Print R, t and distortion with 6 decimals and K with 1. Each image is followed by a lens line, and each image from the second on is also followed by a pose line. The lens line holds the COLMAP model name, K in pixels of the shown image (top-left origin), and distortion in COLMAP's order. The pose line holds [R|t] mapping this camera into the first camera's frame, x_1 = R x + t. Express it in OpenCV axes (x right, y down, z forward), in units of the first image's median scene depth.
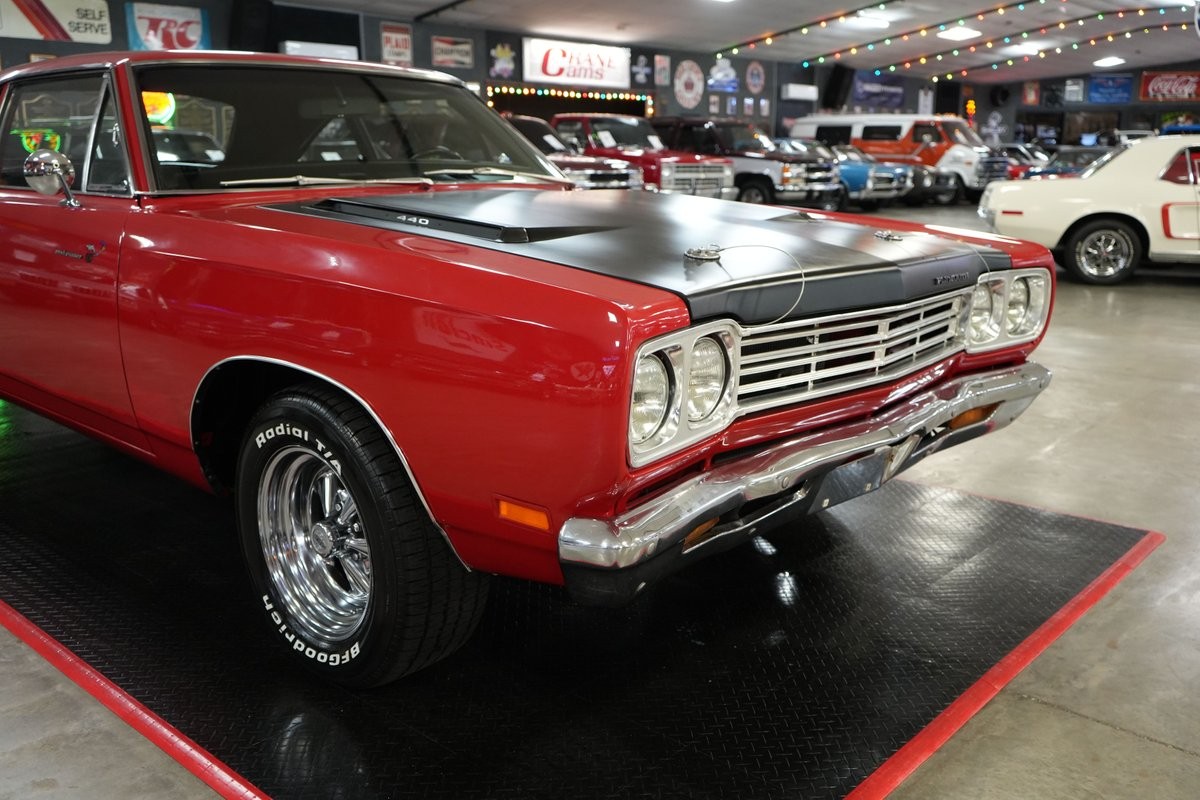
lens RADIAL K [[1061.3, 0, 605.1], [0, 1061.3, 403.6], [0, 0, 1]] dist [-0.014016, 0.006302]
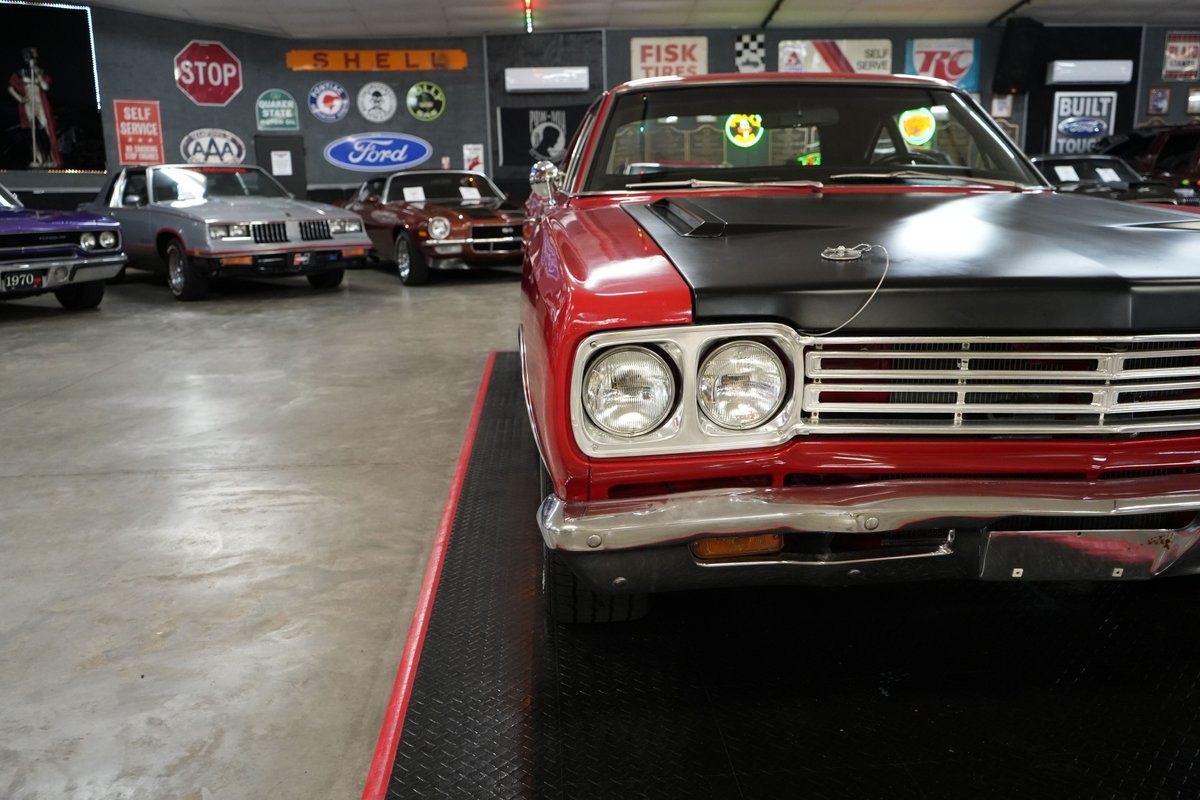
lens RADIAL K [[959.1, 0, 602.9], [0, 959.1, 403.3], [0, 0, 1]] dist [-0.032321, 0.032391]
pose [[0.718093, 0.143832, -0.680922, 0.059857], [-0.140970, 0.988190, 0.060070, -0.004221], [0.681520, 0.052853, 0.729888, 0.032074]]
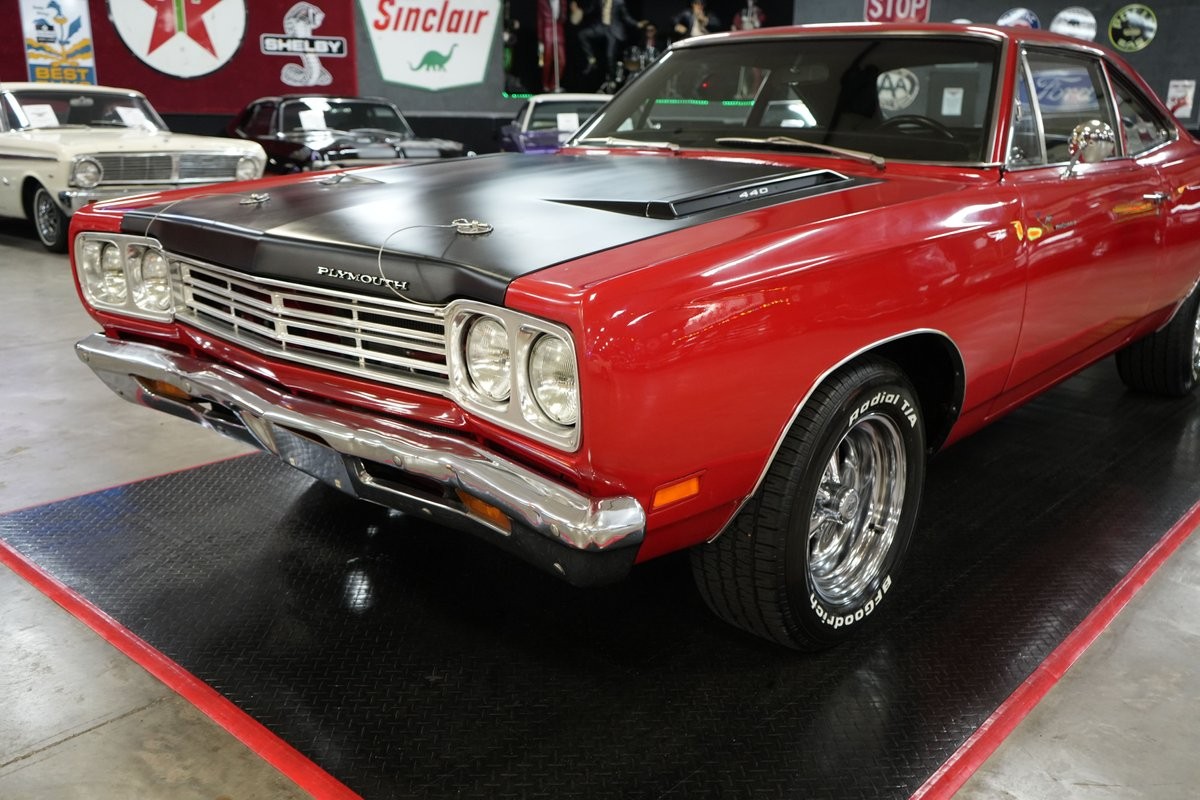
lens RADIAL K [[1042.8, 0, 603.8], [0, 1042.8, 401.6], [0, 0, 1]] dist [-0.015351, 0.008683]
pose [[0.004322, 0.263473, -0.964657, 0.151717], [-0.238857, 0.937015, 0.254853, -0.037639], [0.971045, 0.229314, 0.066982, 0.157949]]
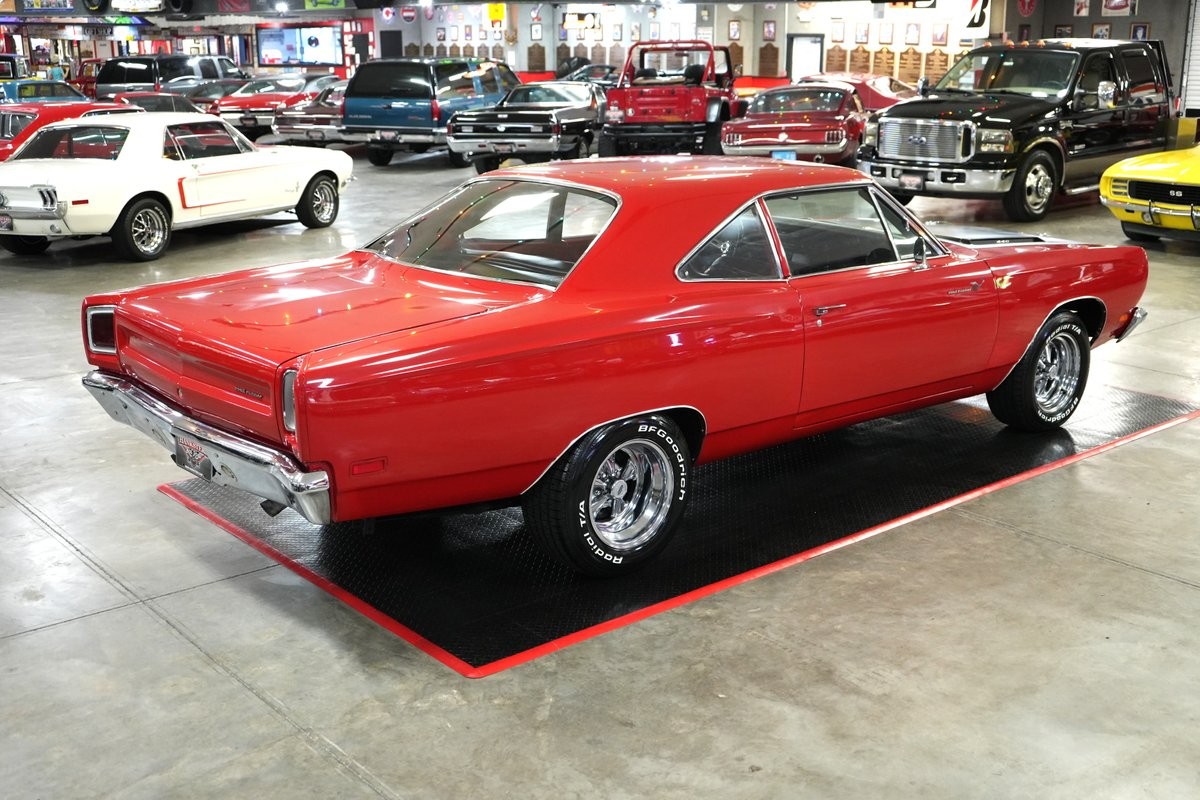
lens RADIAL K [[1344.5, 0, 603.4], [0, 1344.5, 402.5], [0, 0, 1]] dist [-0.000362, 0.011829]
pose [[0.132540, -0.254472, 0.957955, -0.431579], [0.227355, 0.948518, 0.220509, -0.092141], [-0.964750, 0.188569, 0.183572, 0.183202]]
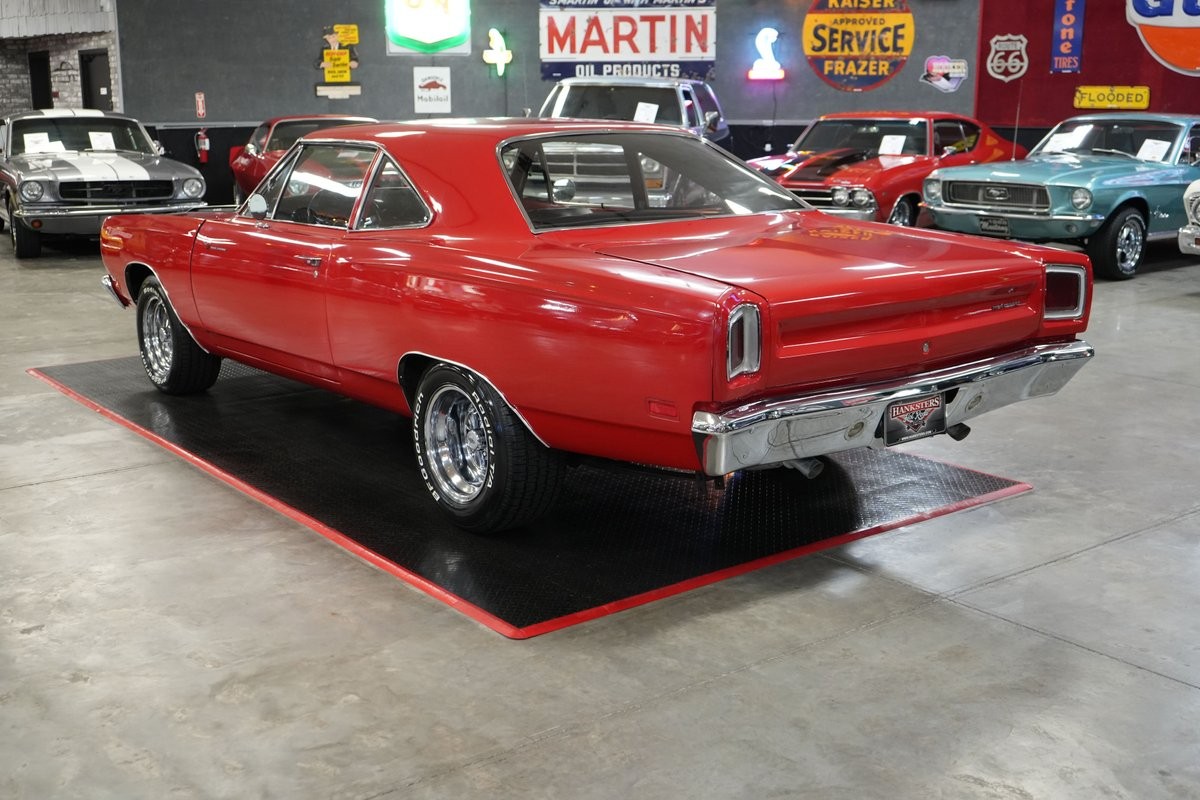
lens RADIAL K [[1351.7, 0, 601.4], [0, 1351.7, 401.3], [0, 0, 1]] dist [0.002507, 0.005628]
pose [[-0.985286, -0.034712, 0.167353, -0.166148], [0.041931, 0.900140, 0.433577, -0.152670], [-0.165692, 0.434214, -0.885440, 0.543975]]
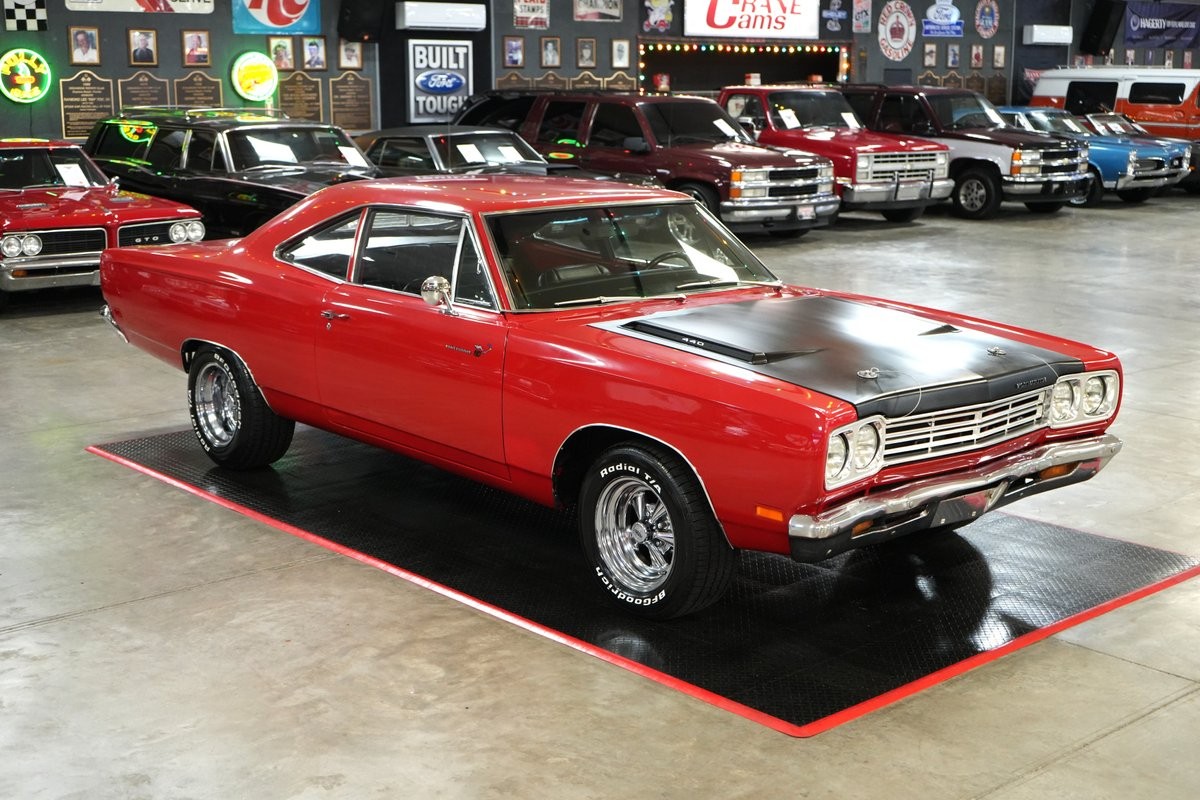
lens RADIAL K [[1575.9, 0, 600.6], [0, 1575.9, 402.6], [0, 0, 1]] dist [-0.011408, 0.029683]
pose [[0.994029, 0.023662, -0.106523, -0.008172], [-0.026197, 0.999405, -0.022455, -0.002707], [0.105928, 0.025111, 0.994057, -0.193340]]
